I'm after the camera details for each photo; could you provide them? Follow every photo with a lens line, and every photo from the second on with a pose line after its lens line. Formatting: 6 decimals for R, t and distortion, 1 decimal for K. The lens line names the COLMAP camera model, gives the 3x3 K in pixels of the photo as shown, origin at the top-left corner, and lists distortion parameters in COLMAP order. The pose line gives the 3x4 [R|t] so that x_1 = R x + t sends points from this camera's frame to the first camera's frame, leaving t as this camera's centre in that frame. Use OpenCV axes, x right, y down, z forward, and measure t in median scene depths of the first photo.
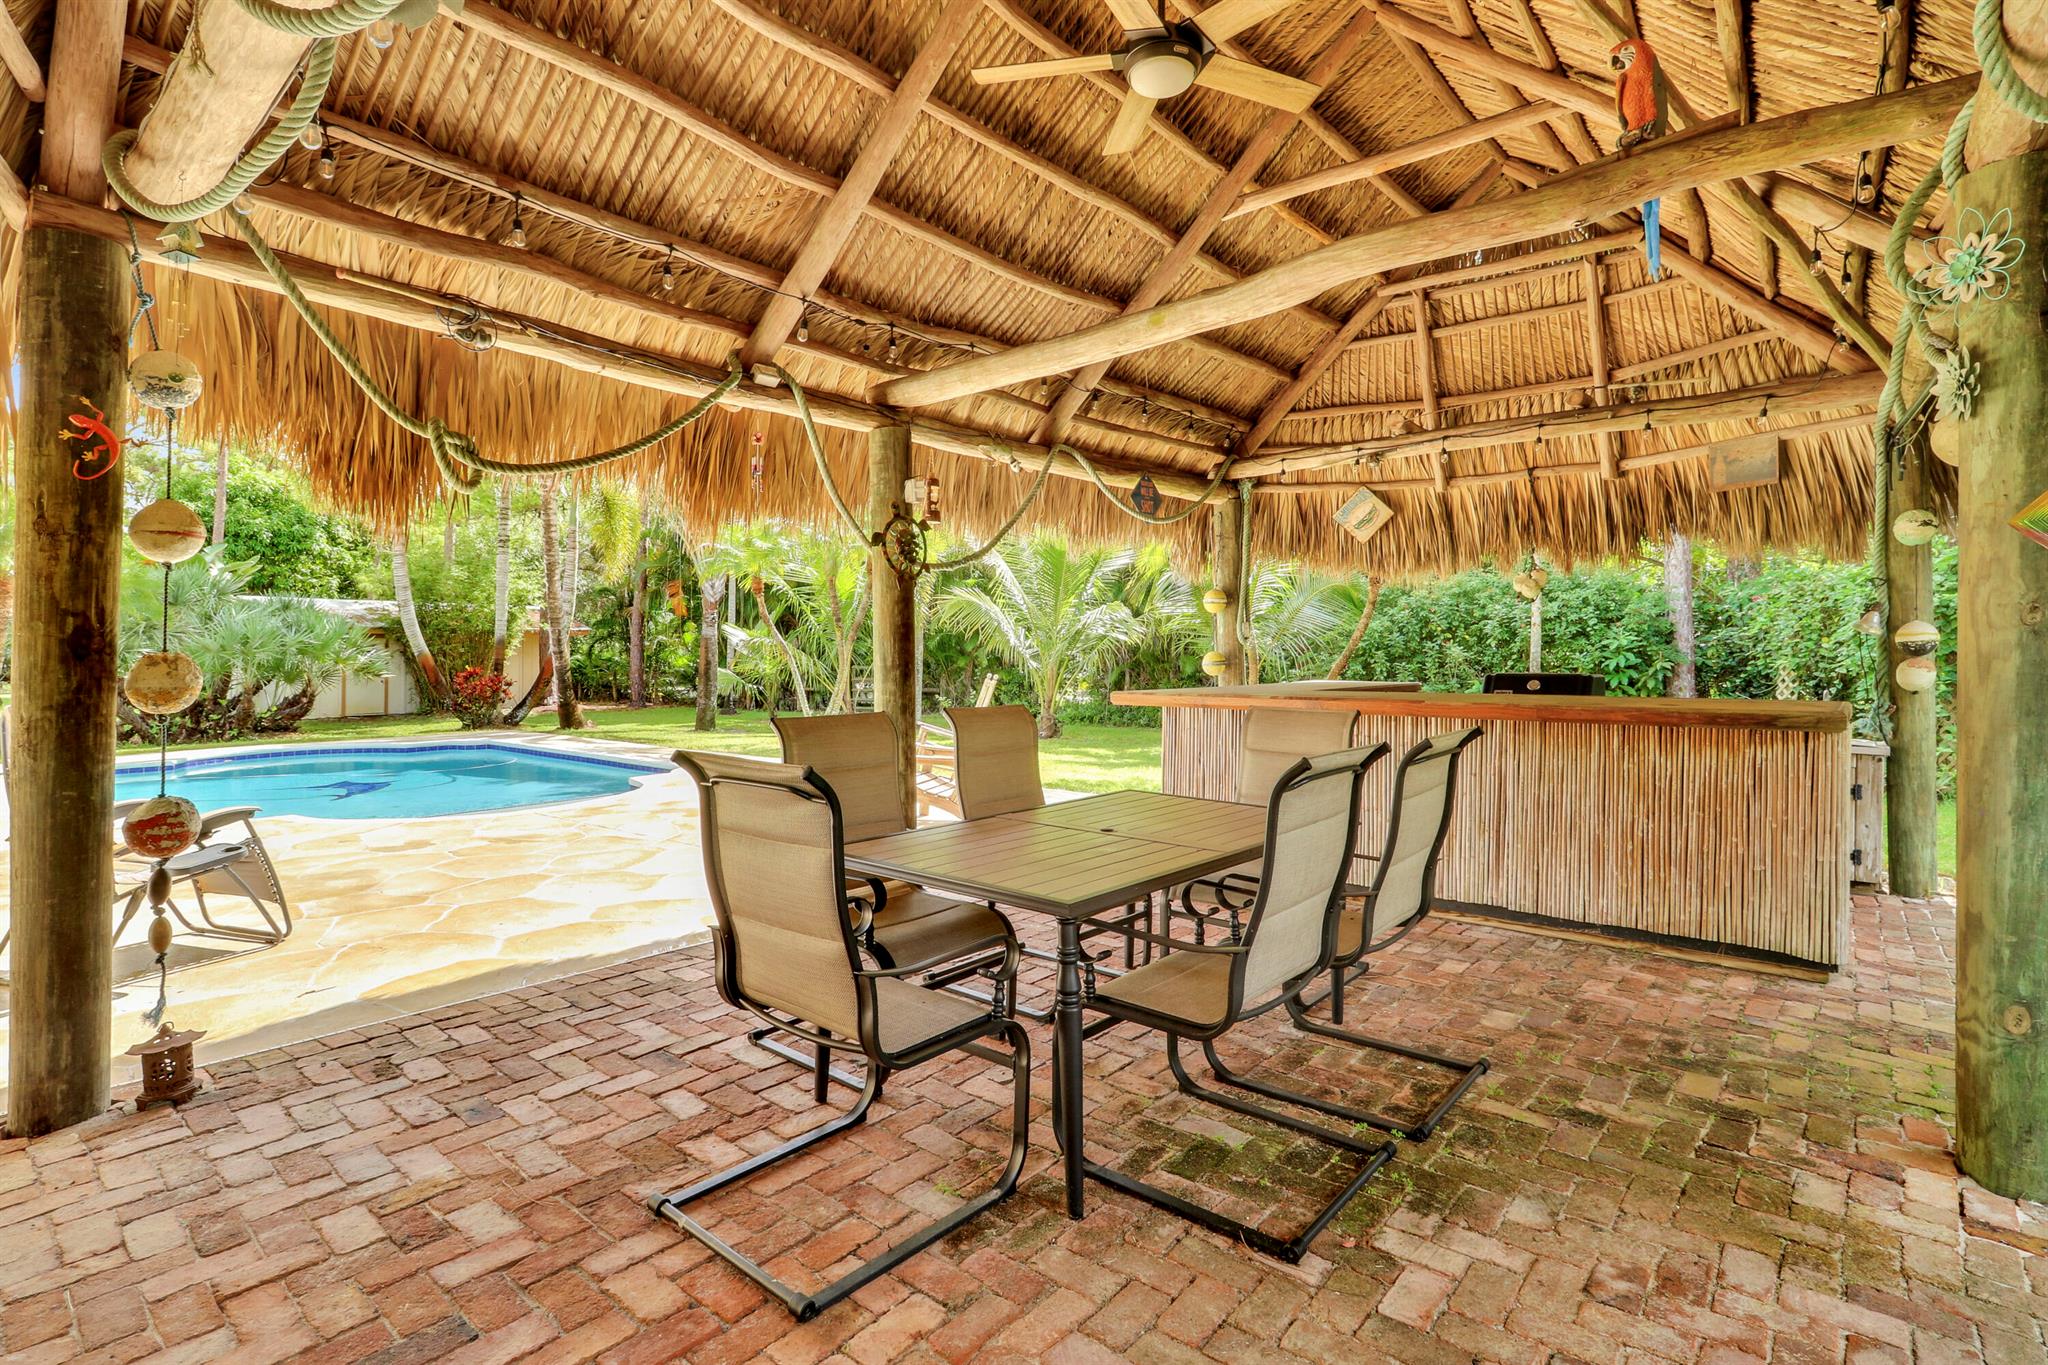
lens RADIAL K [[979.7, 0, 1013.4], [0, 979.7, 651.2], [0, 0, 1]] dist [0.005723, -0.010078]
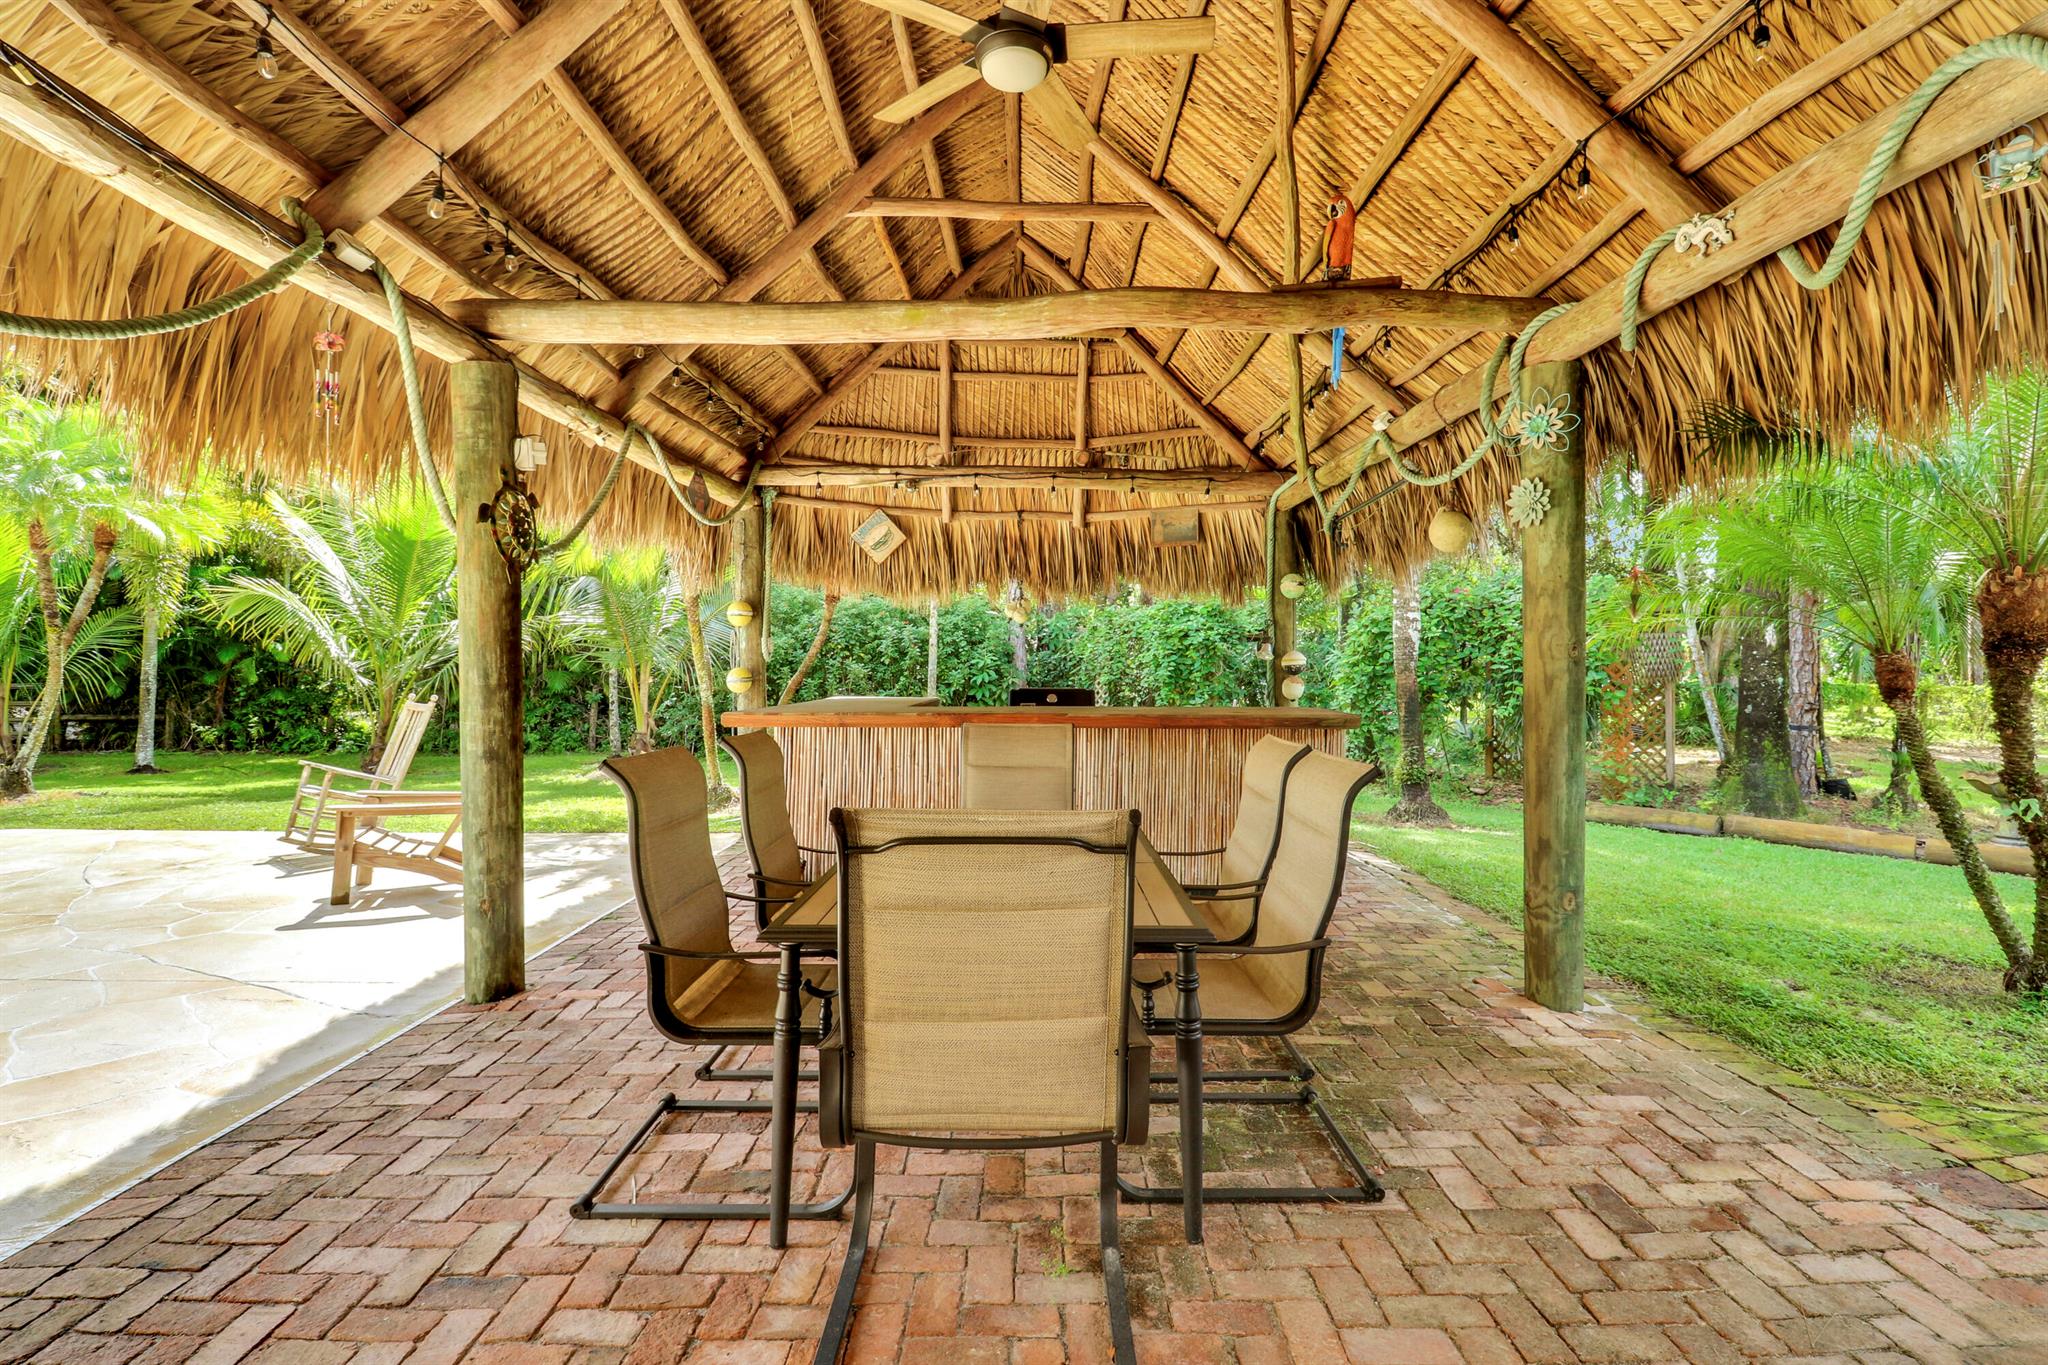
lens RADIAL K [[979.7, 0, 1030.8], [0, 979.7, 689.4], [0, 0, 1]] dist [0.005723, -0.010078]
pose [[0.750071, -0.006908, 0.661321, -0.261678], [-0.008392, 0.999766, 0.019962, 0.000547], [-0.661304, -0.020522, 0.749837, 0.139009]]
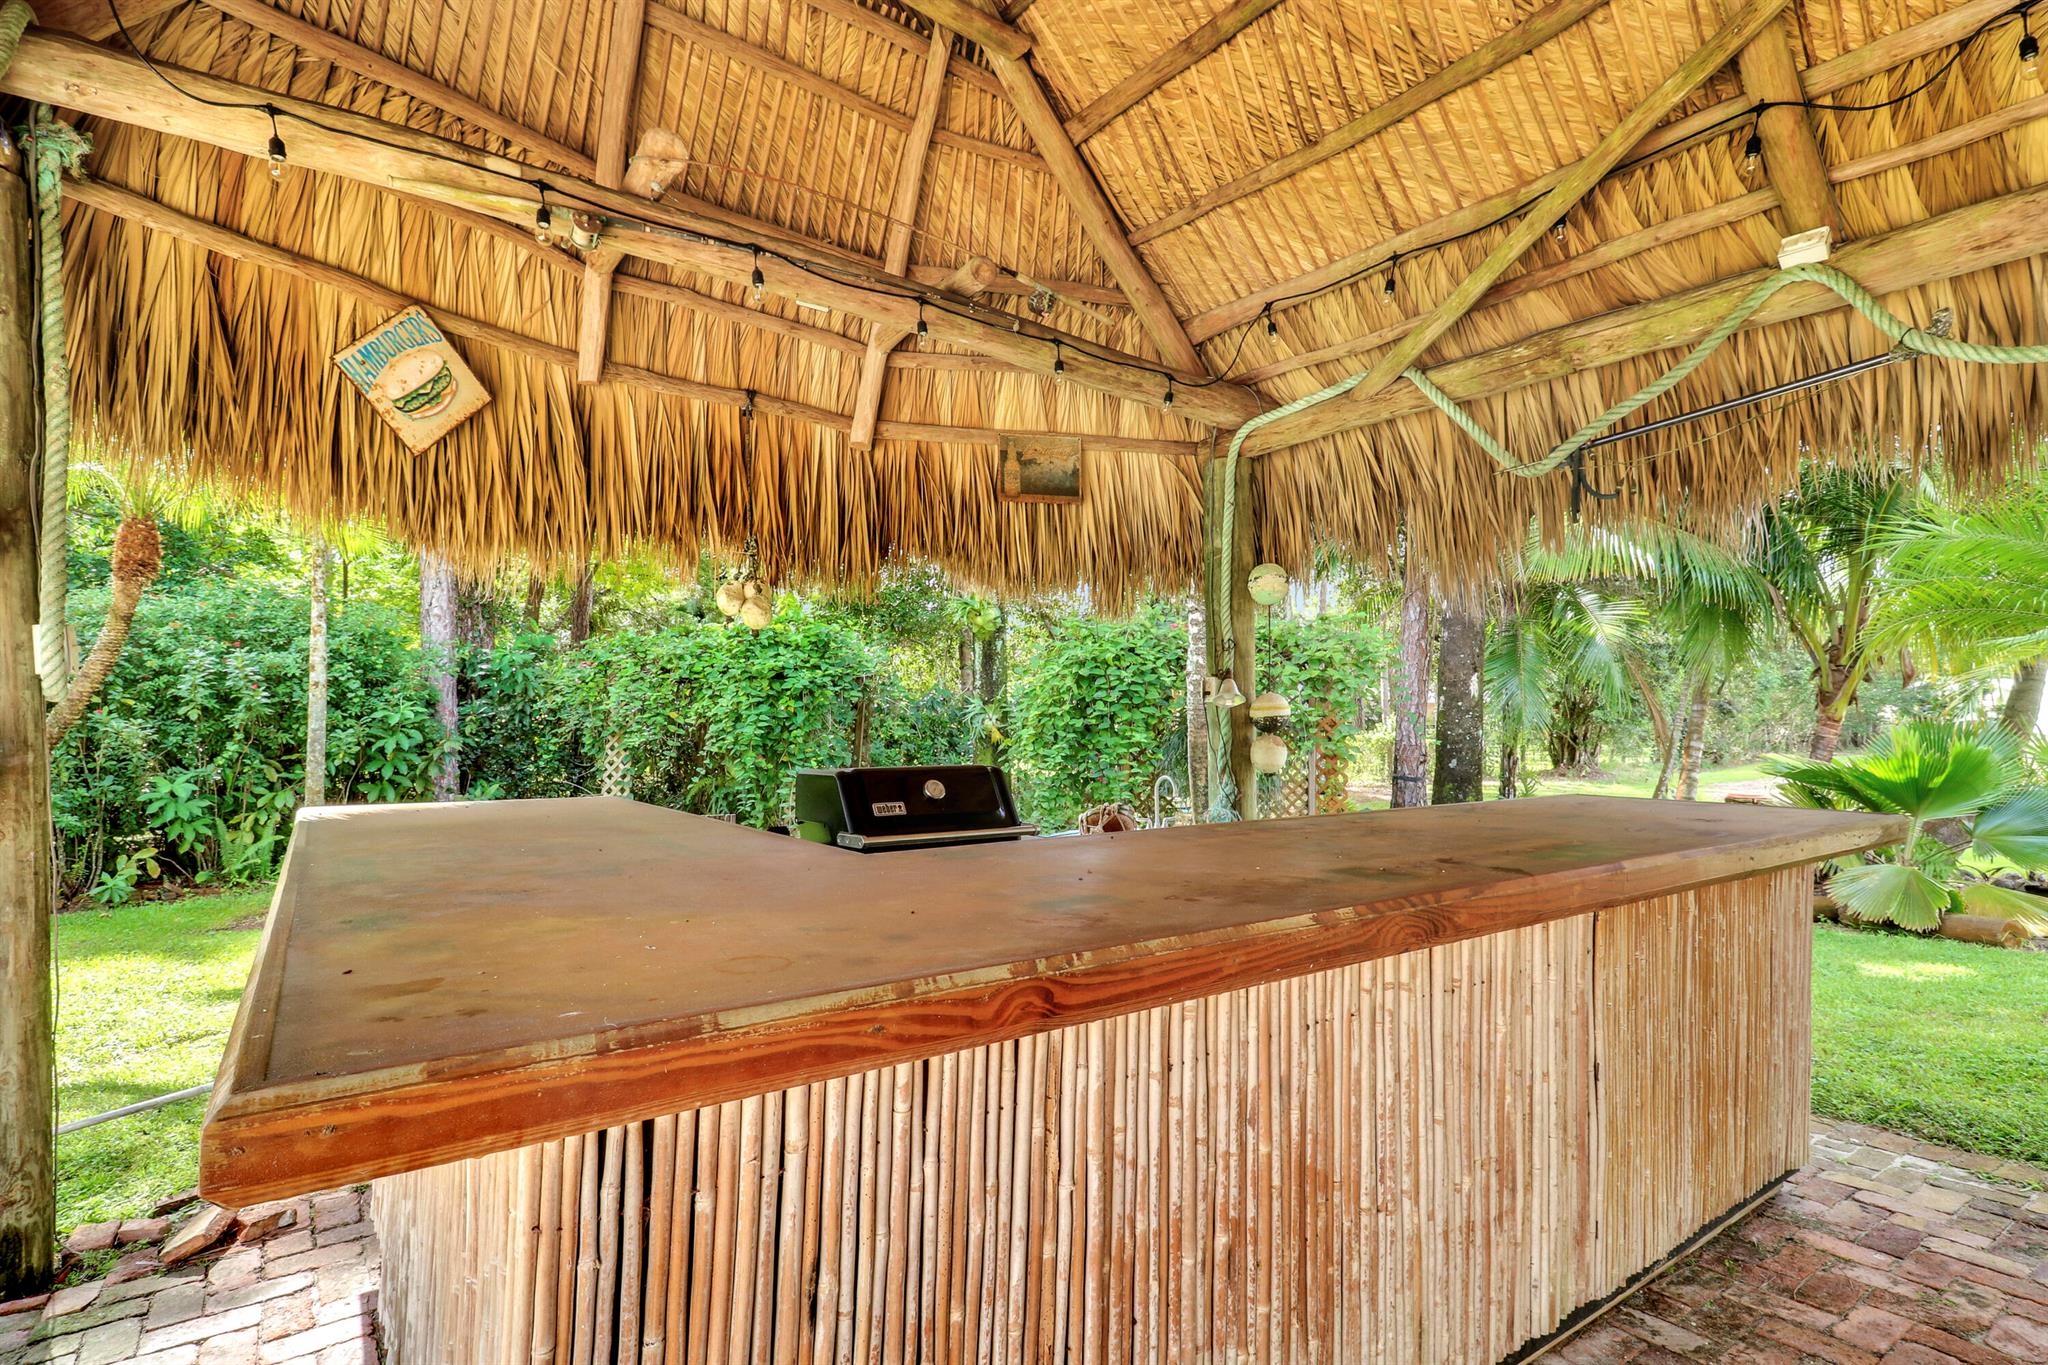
lens RADIAL K [[979.7, 0, 1011.8], [0, 979.7, 773.8], [0, 0, 1]] dist [0.005723, -0.010078]
pose [[0.205379, -0.044169, 0.977685, 0.014447], [-0.000330, 0.998978, 0.045201, 0.002505], [-0.978682, -0.009606, 0.205154, 0.849220]]
